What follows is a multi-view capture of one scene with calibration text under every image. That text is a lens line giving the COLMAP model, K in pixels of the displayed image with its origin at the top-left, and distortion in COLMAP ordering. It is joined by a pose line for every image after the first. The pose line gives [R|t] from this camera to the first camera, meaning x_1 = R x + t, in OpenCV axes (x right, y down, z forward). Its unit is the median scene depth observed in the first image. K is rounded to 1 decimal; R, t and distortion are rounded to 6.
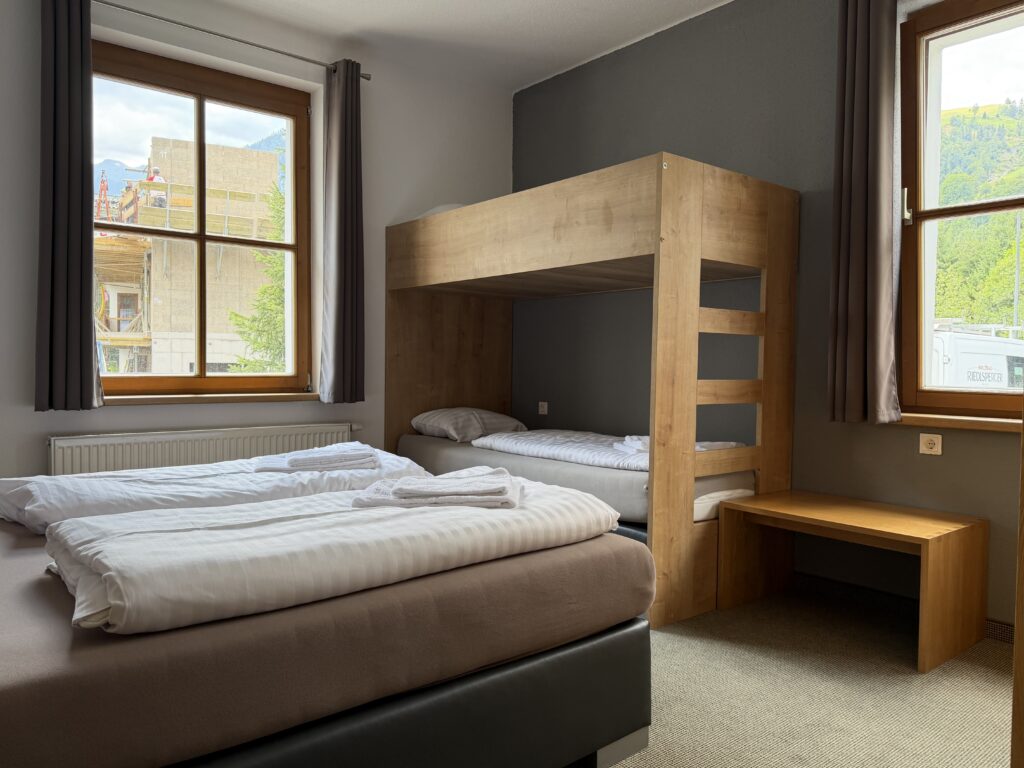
lens RADIAL K [[741.7, 0, 518.1], [0, 741.7, 386.8], [0, 0, 1]] dist [0.045389, -0.048282]
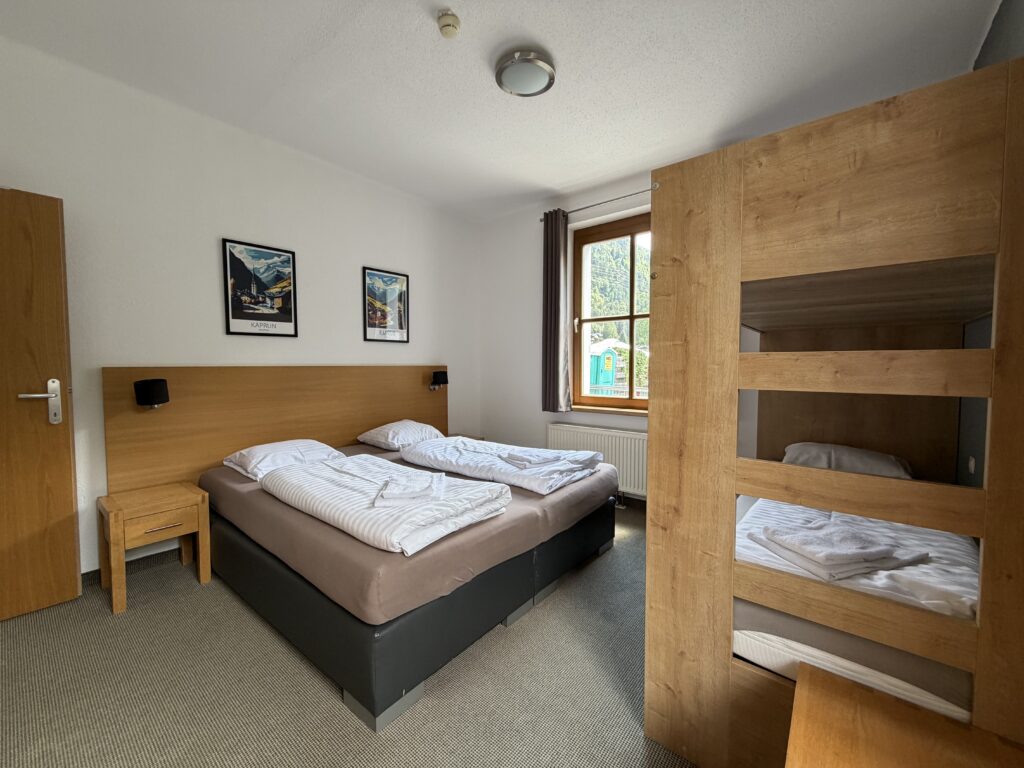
lens RADIAL K [[409.8, 0, 508.3], [0, 409.8, 382.1], [0, 0, 1]] dist [-0.007961, 0.000152]
pose [[0.182033, 0.025487, -0.982962, 0.589040], [-0.026961, 0.999418, 0.020921, -0.084409], [0.982923, 0.022694, 0.182614, 0.737263]]
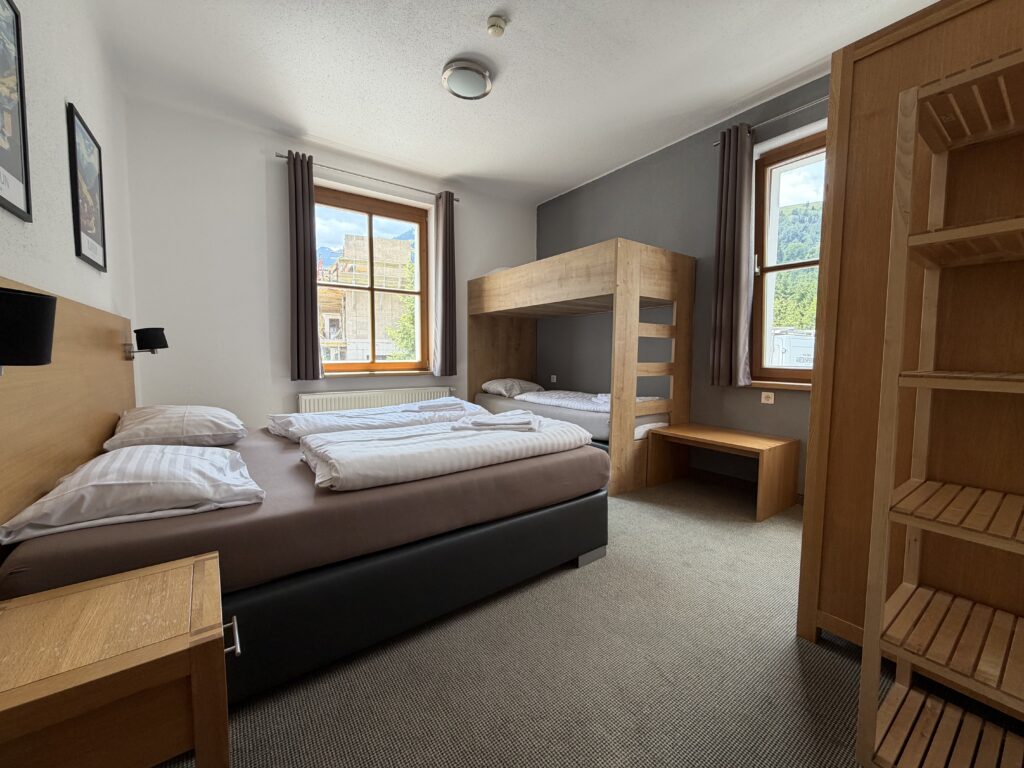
lens RADIAL K [[409.8, 0, 512.8], [0, 409.8, 383.6], [0, 0, 1]] dist [-0.007961, 0.000152]
pose [[0.997498, -0.001823, -0.070671, 0.007673], [0.004671, 0.999183, 0.040151, -0.000331], [0.070540, -0.040381, 0.996691, -0.024395]]
